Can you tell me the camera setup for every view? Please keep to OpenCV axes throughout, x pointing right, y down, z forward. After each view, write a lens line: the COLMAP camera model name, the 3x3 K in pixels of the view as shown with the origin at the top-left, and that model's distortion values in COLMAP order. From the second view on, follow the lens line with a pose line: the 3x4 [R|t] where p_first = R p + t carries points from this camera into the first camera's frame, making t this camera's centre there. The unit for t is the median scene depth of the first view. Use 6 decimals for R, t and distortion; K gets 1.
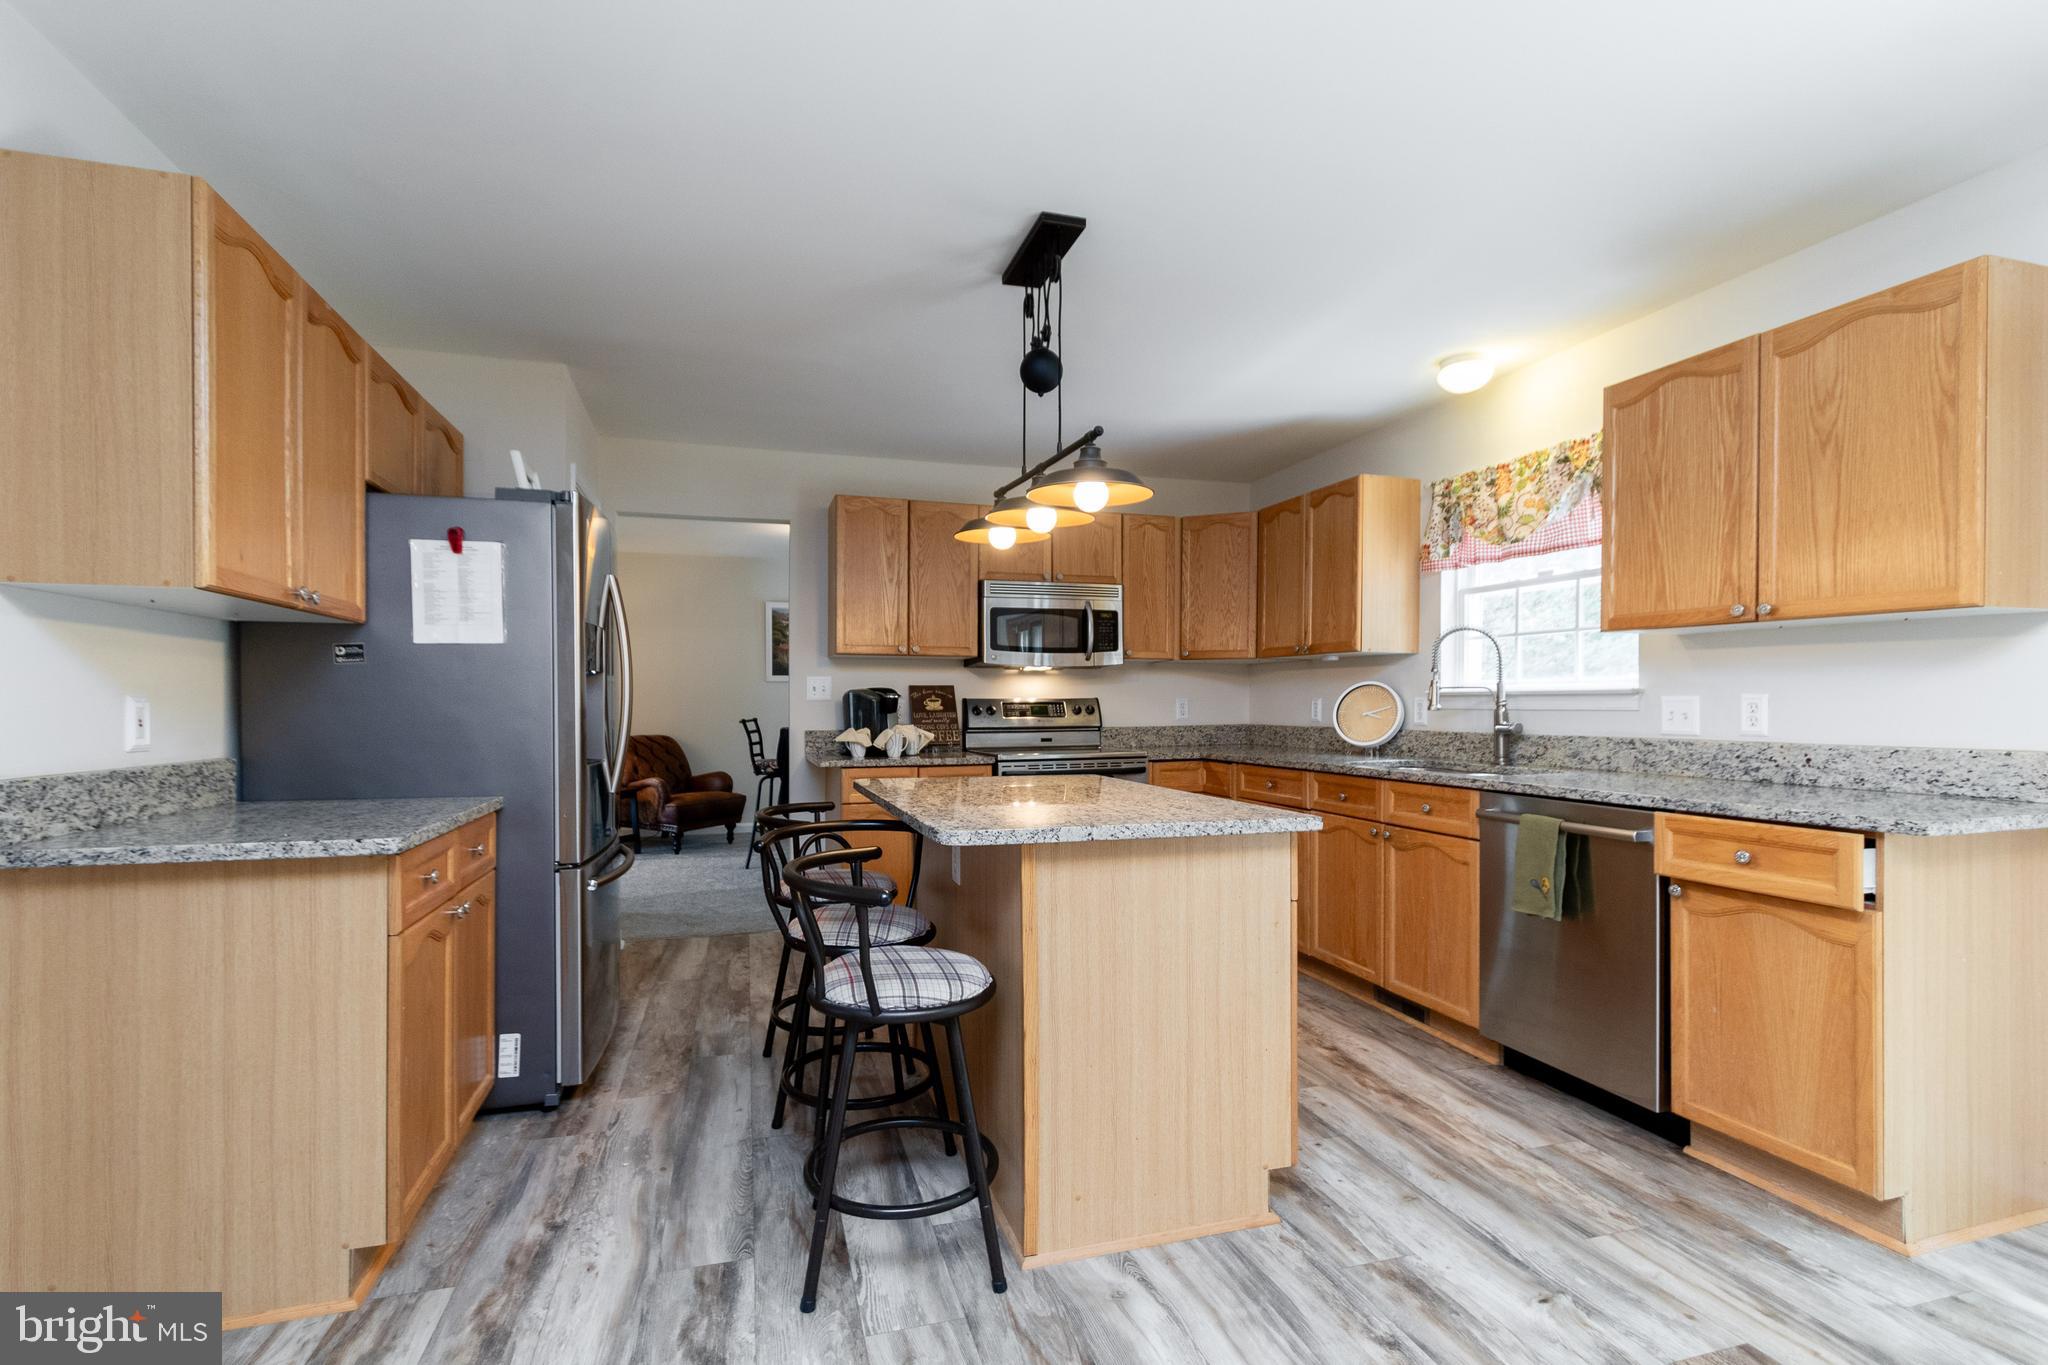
lens RADIAL K [[953.6, 0, 1024.0], [0, 953.6, 694.0], [0, 0, 1]] dist [-0.000382, -0.000128]
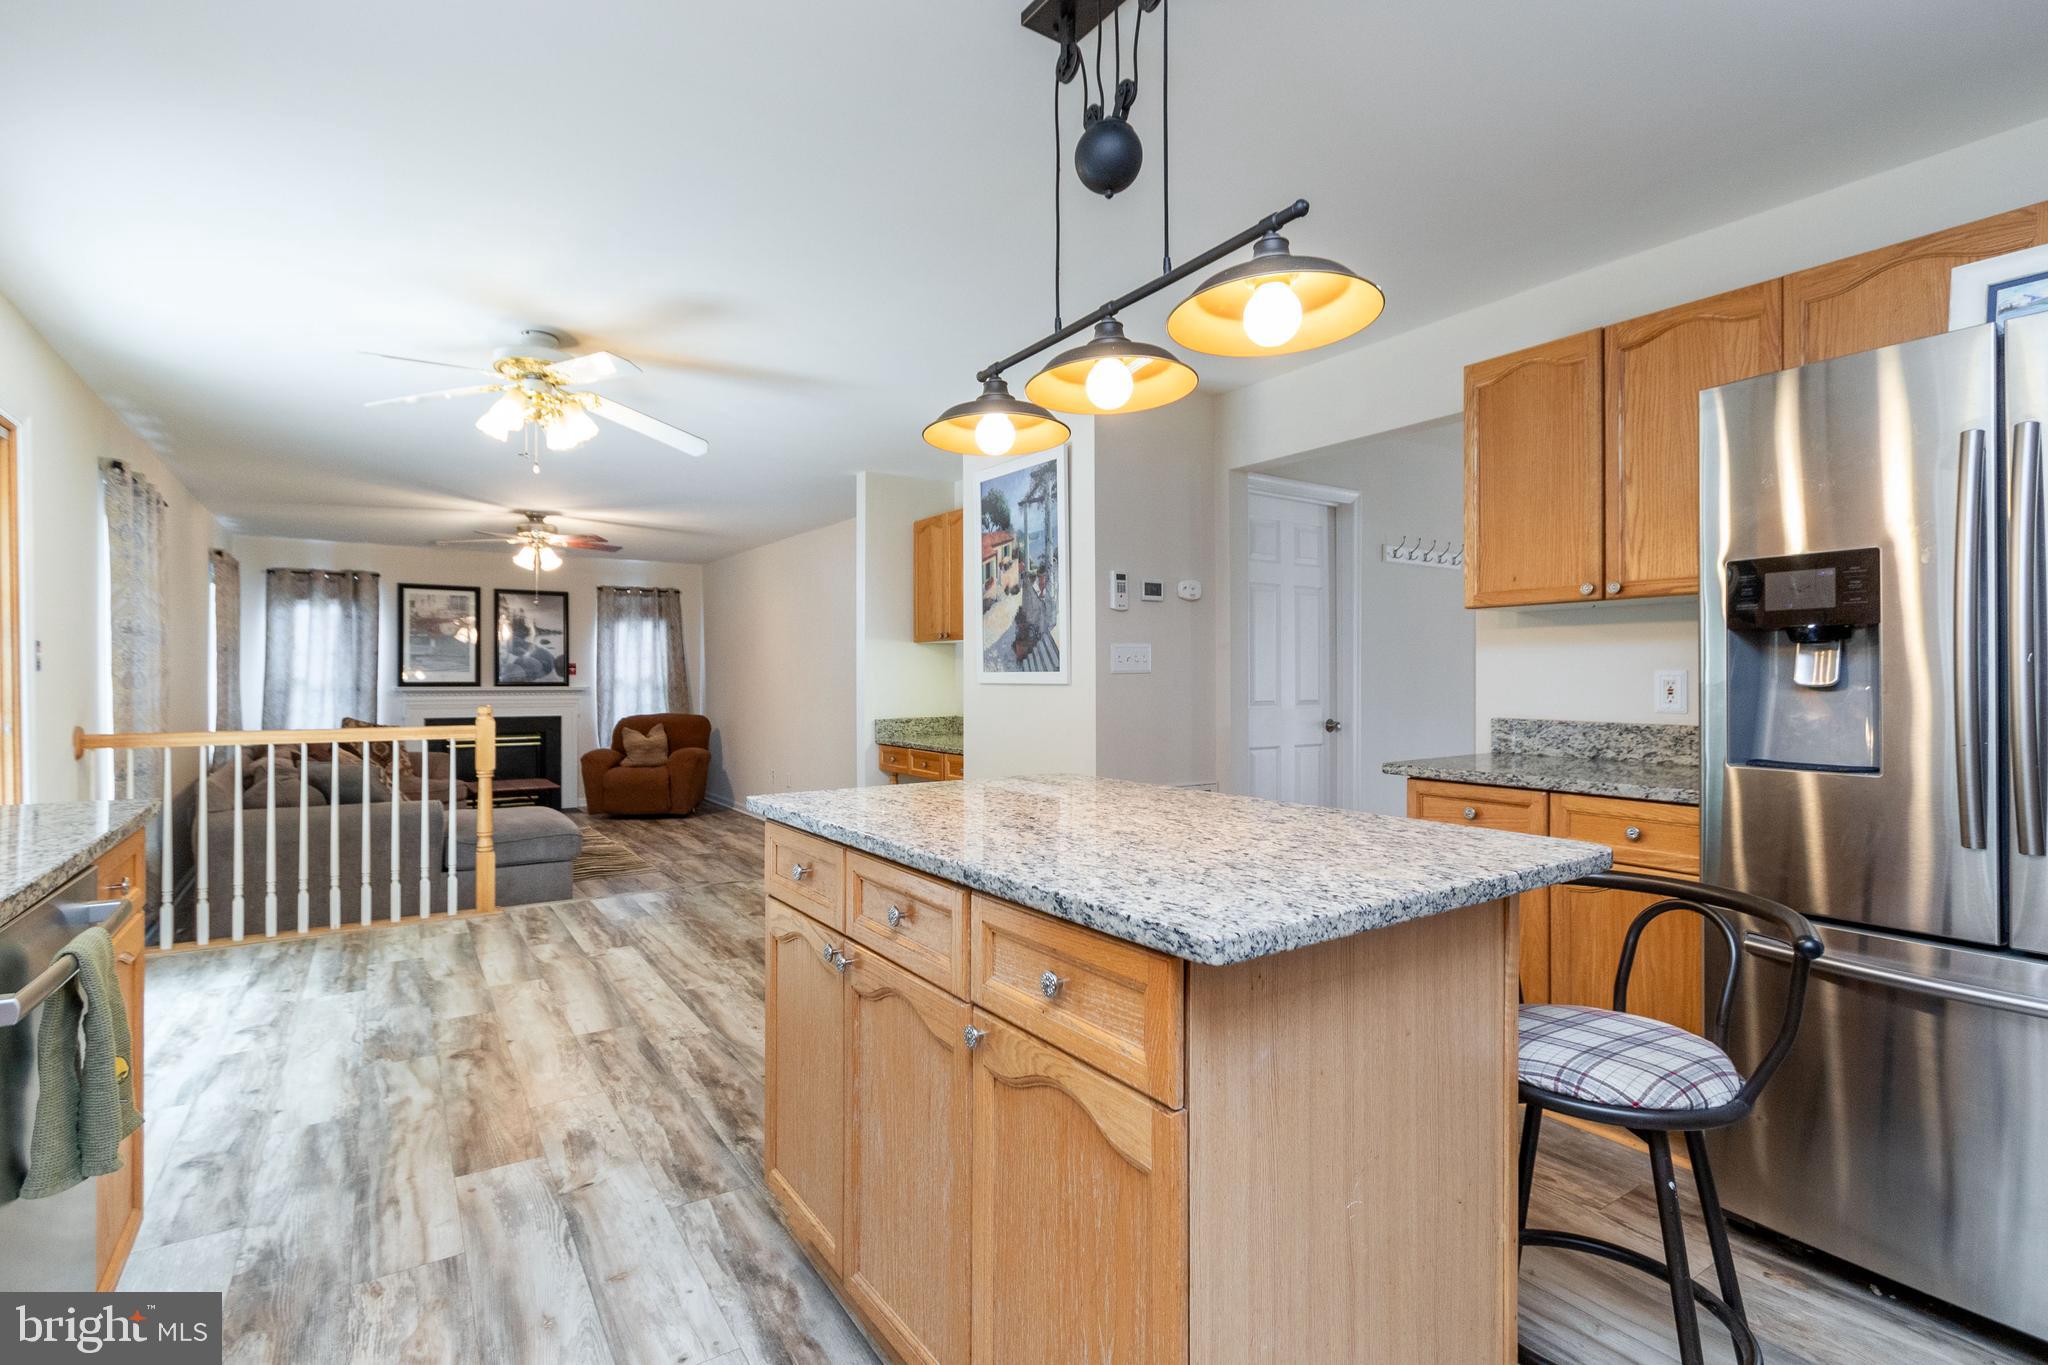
lens RADIAL K [[953.6, 0, 1021.5], [0, 953.6, 677.3], [0, 0, 1]] dist [-0.000382, -0.000128]
pose [[-0.955858, 0.003135, -0.293813, 0.356696], [0.004504, 0.999982, -0.003982, 0.010789], [0.293795, -0.005130, -0.955855, 2.184172]]
